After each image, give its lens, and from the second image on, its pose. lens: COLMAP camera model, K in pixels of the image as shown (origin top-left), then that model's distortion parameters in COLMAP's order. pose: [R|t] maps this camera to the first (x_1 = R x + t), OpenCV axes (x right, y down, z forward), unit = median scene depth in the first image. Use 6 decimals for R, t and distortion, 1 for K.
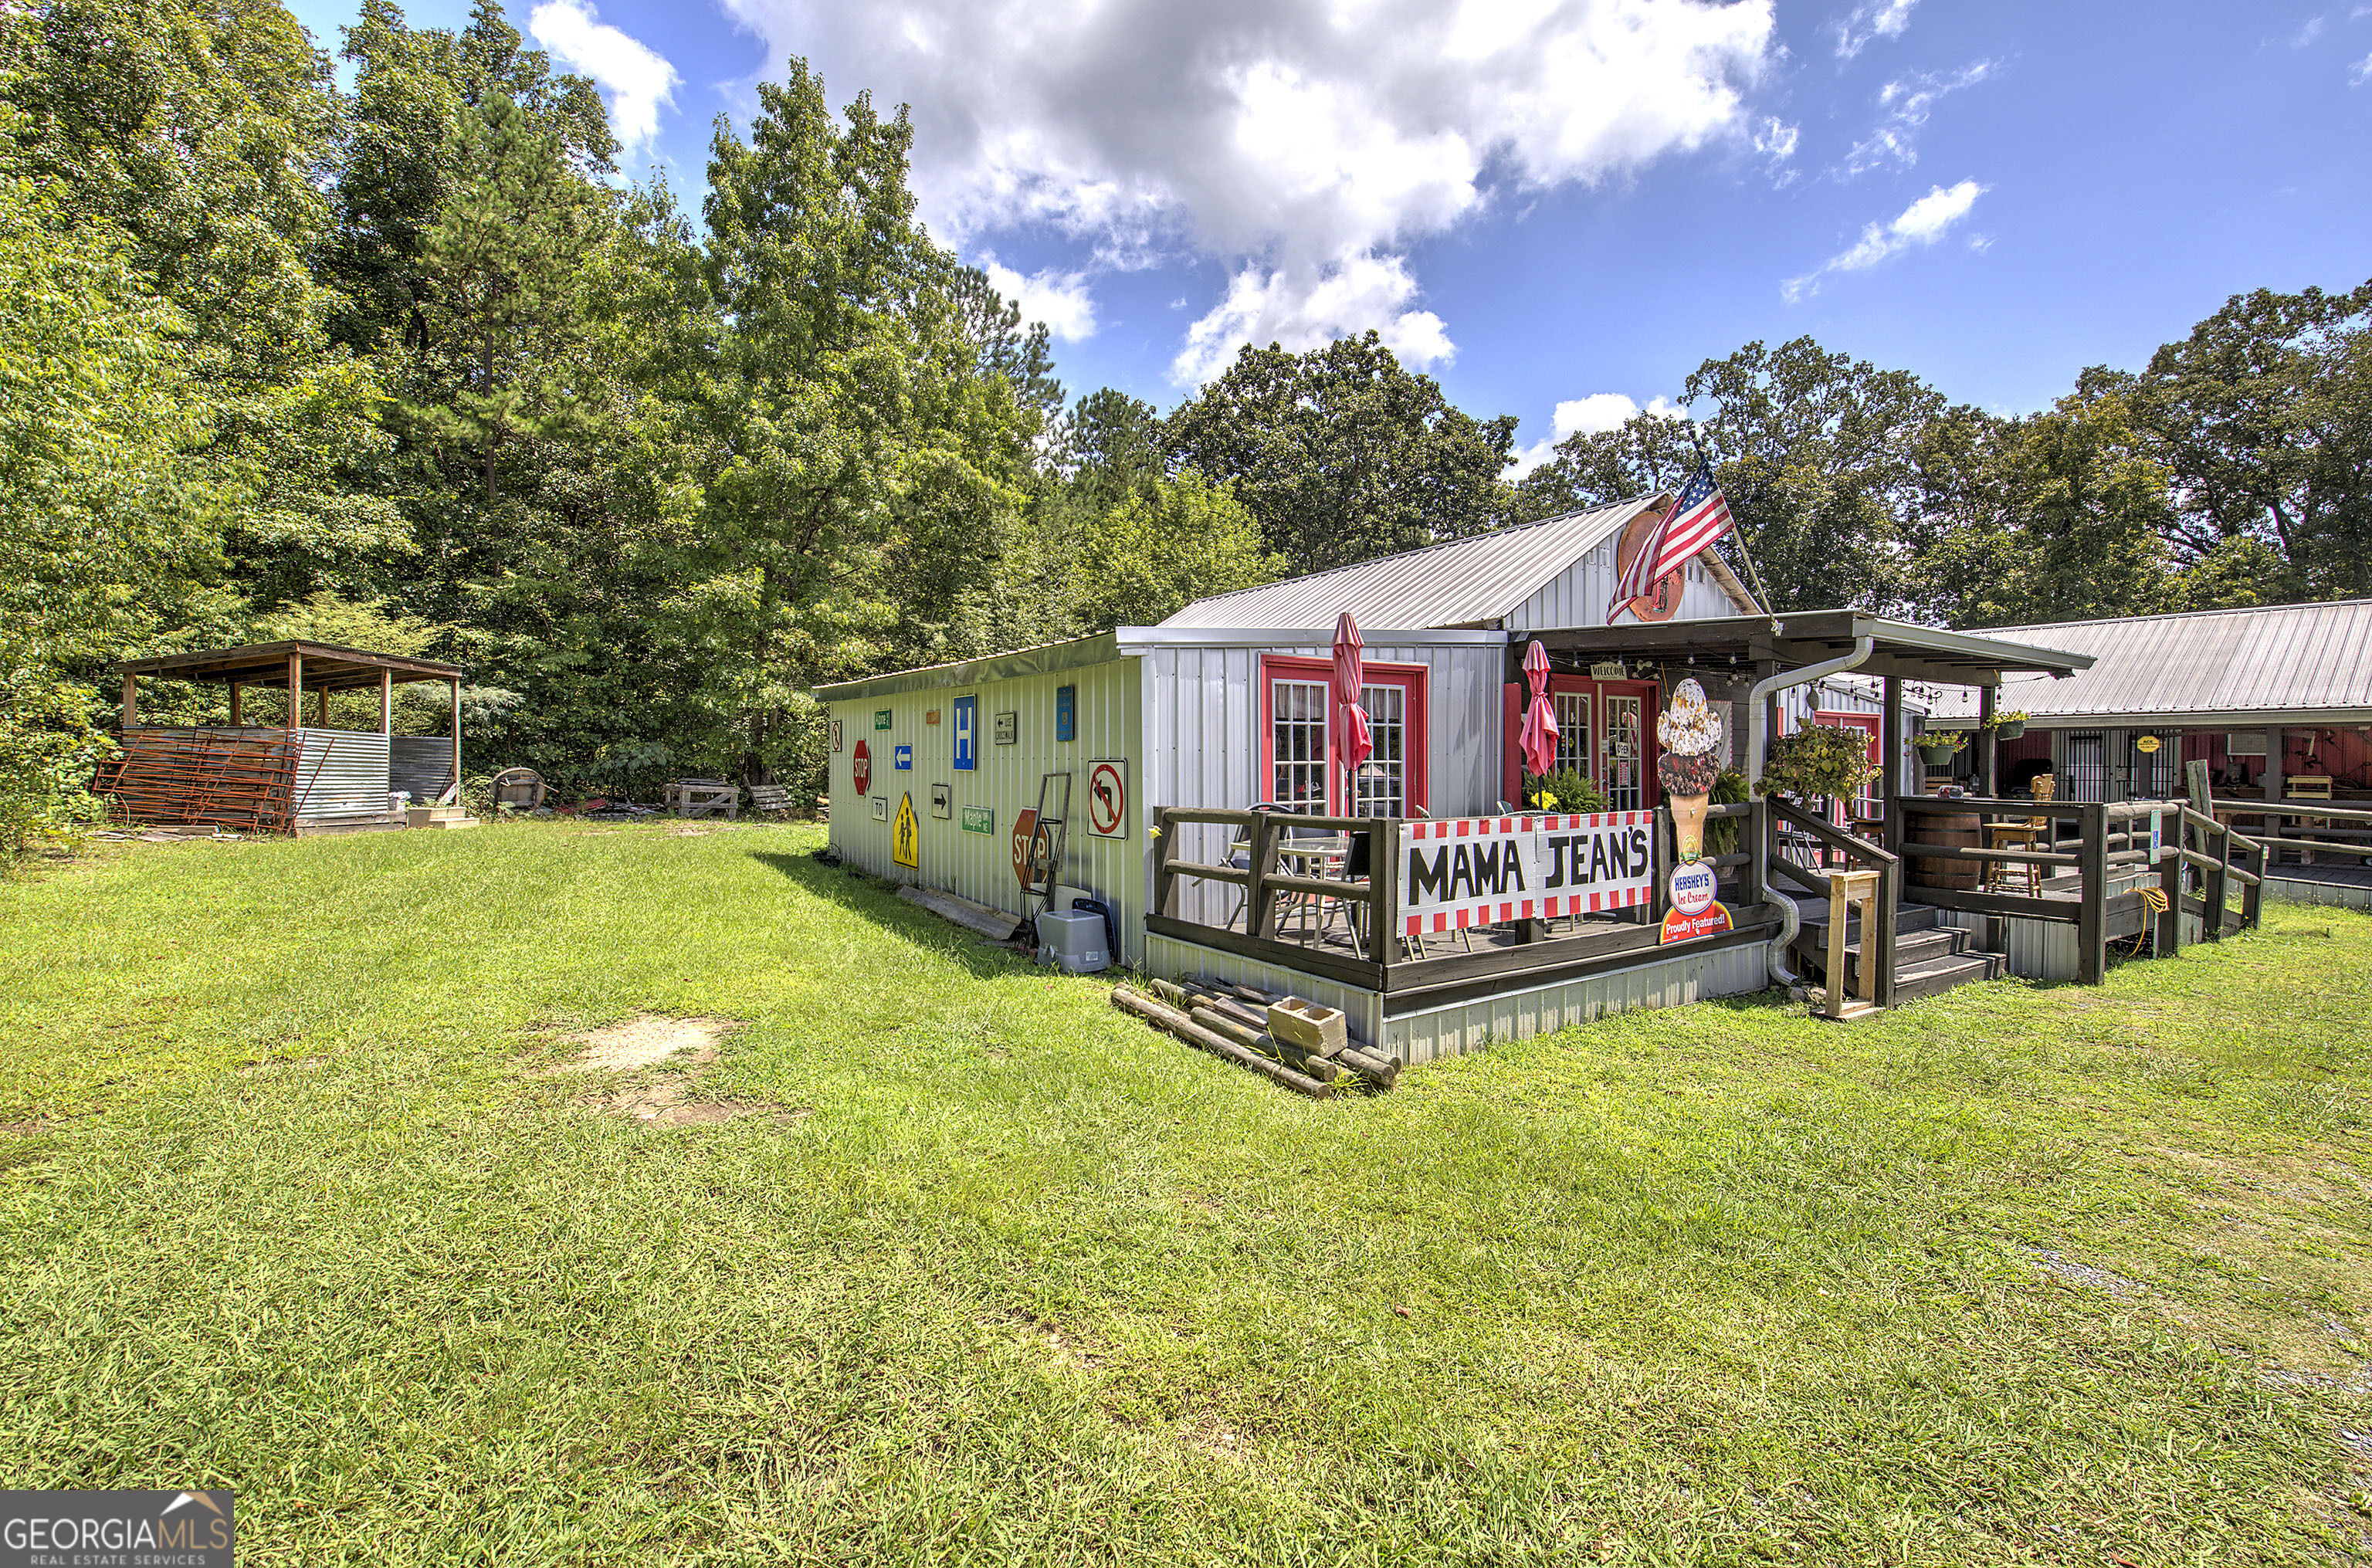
lens RADIAL K [[1006.0, 0, 1191.0], [0, 1006.0, 751.8], [0, 0, 1]] dist [0.000828, 0.000003]
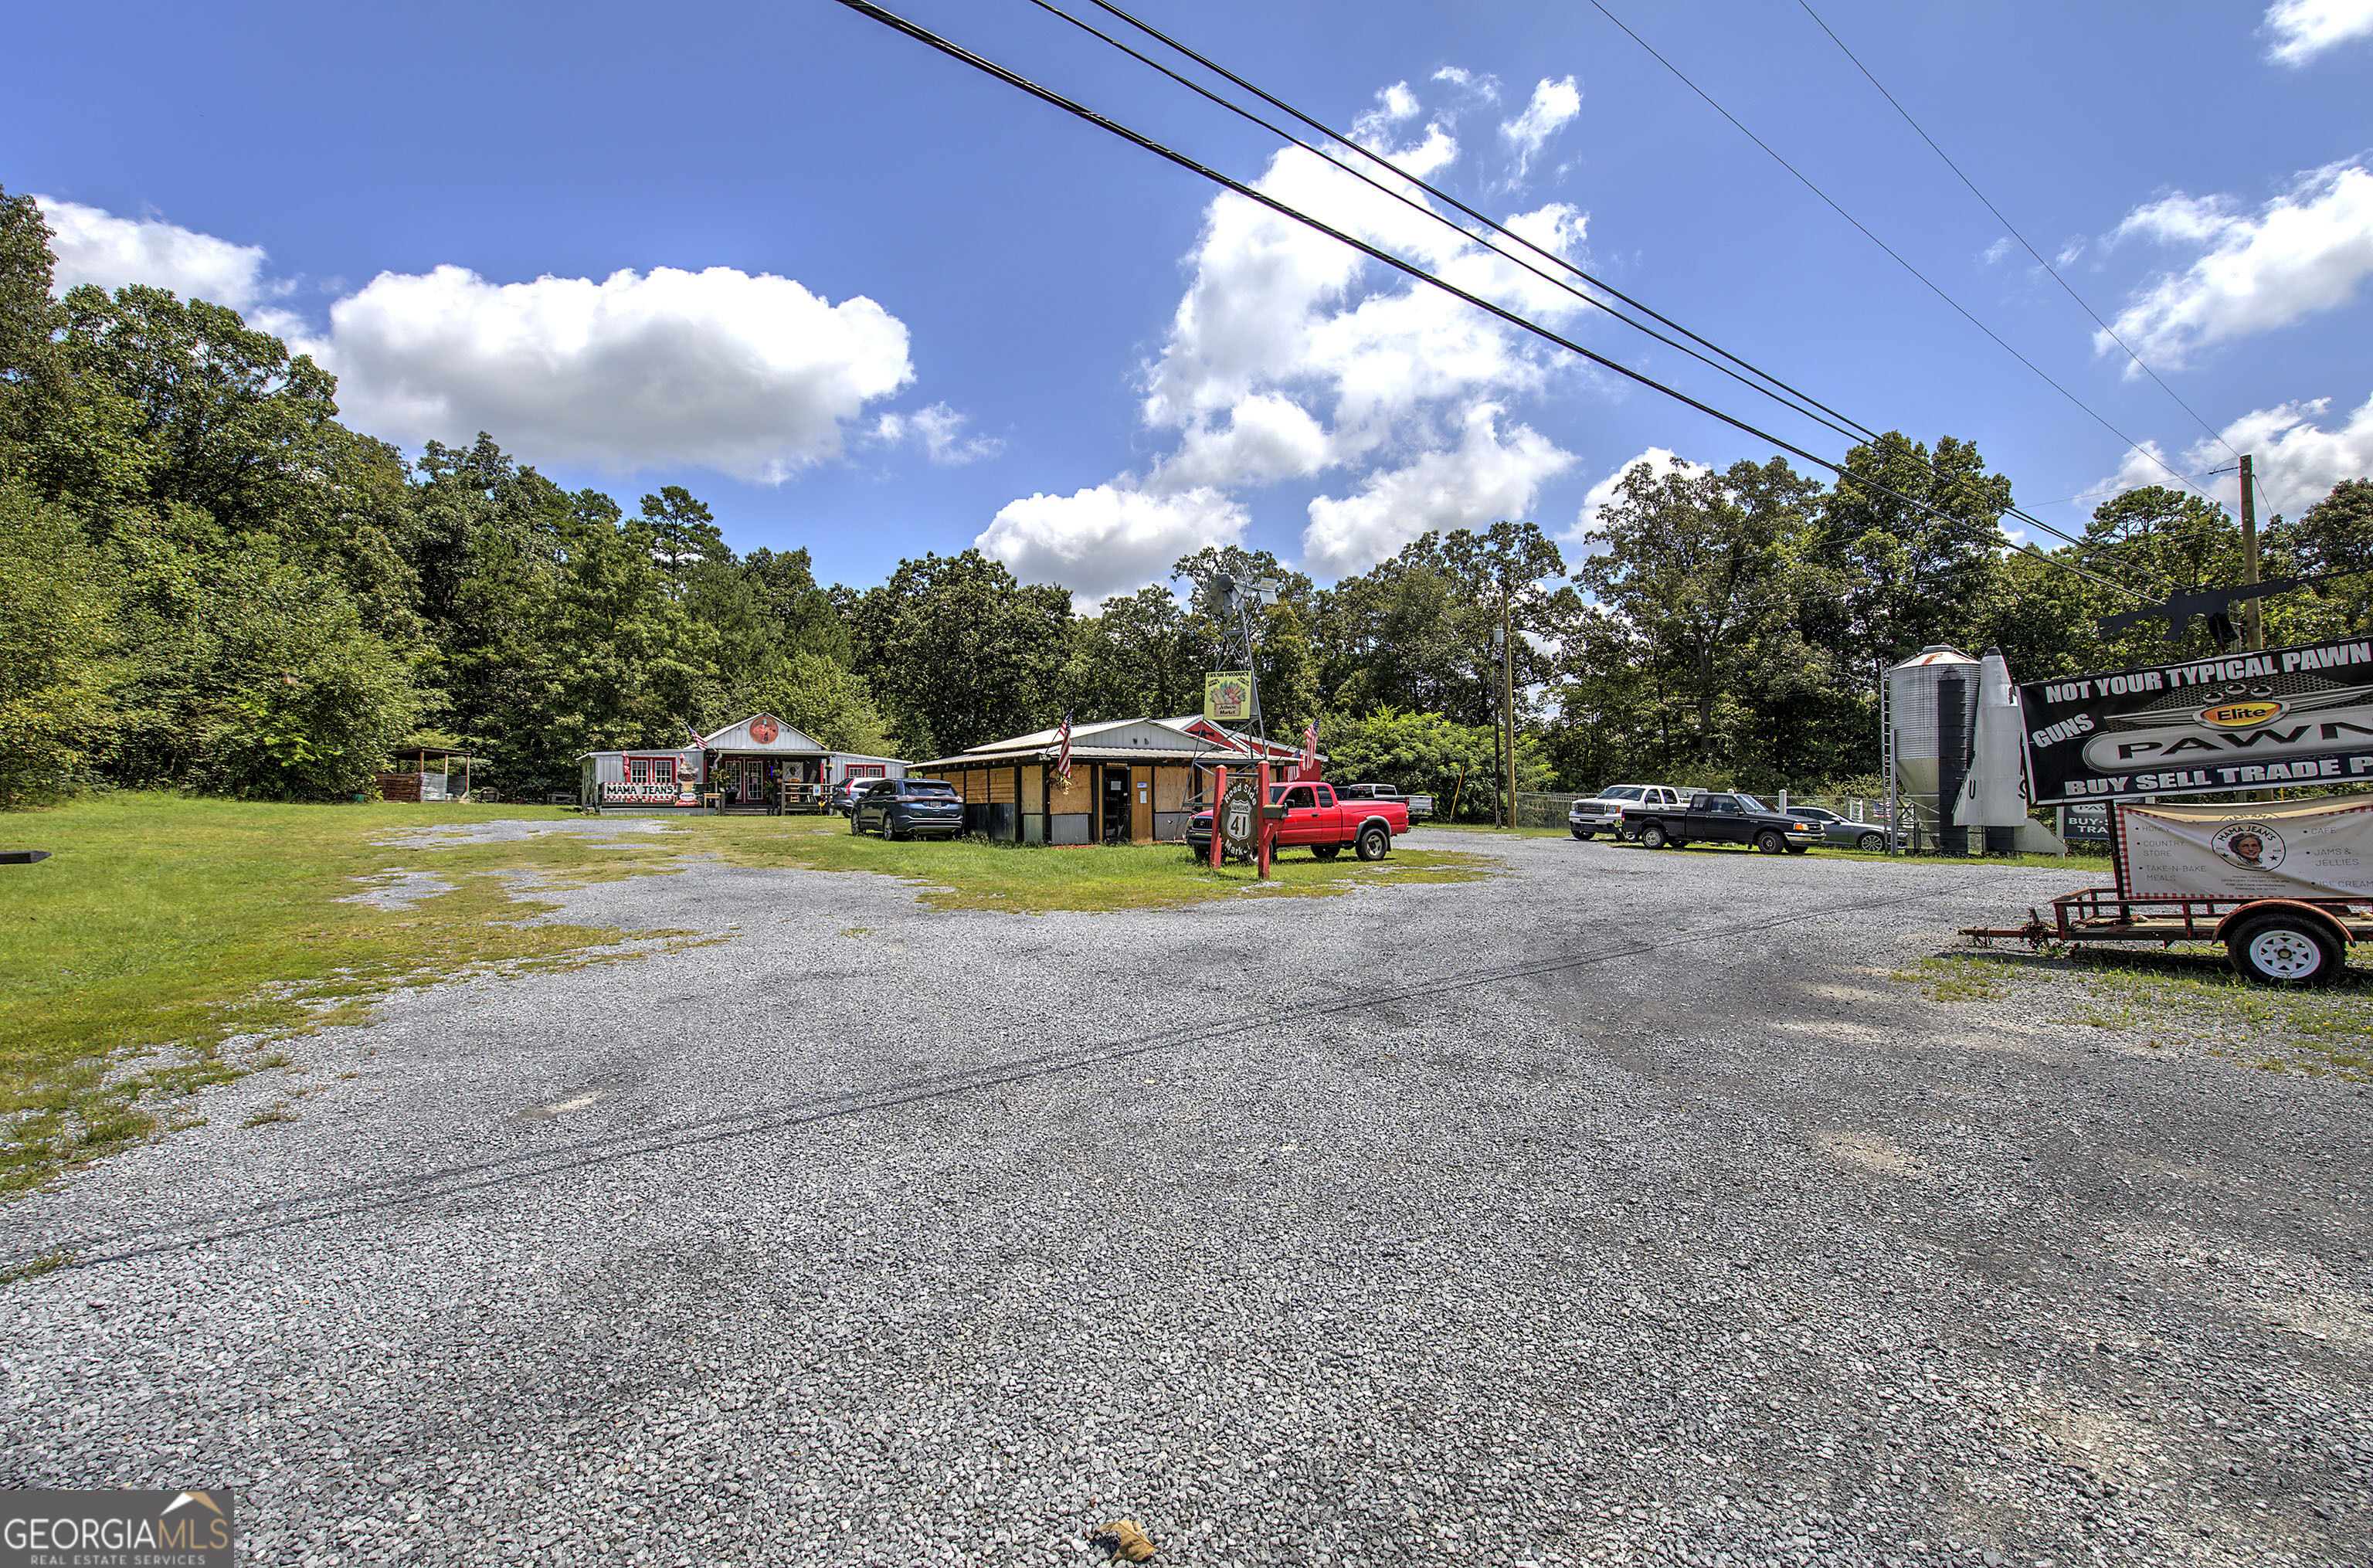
lens RADIAL K [[979.1, 0, 1186.5], [0, 979.1, 784.0], [0, 0, 1]] dist [-0.002471, -0.000156]
pose [[0.999488, -0.003055, 0.031840, 1.168839], [0.003479, 0.999906, -0.013268, 0.050773], [-0.031796, 0.013372, 0.999405, -1.764253]]
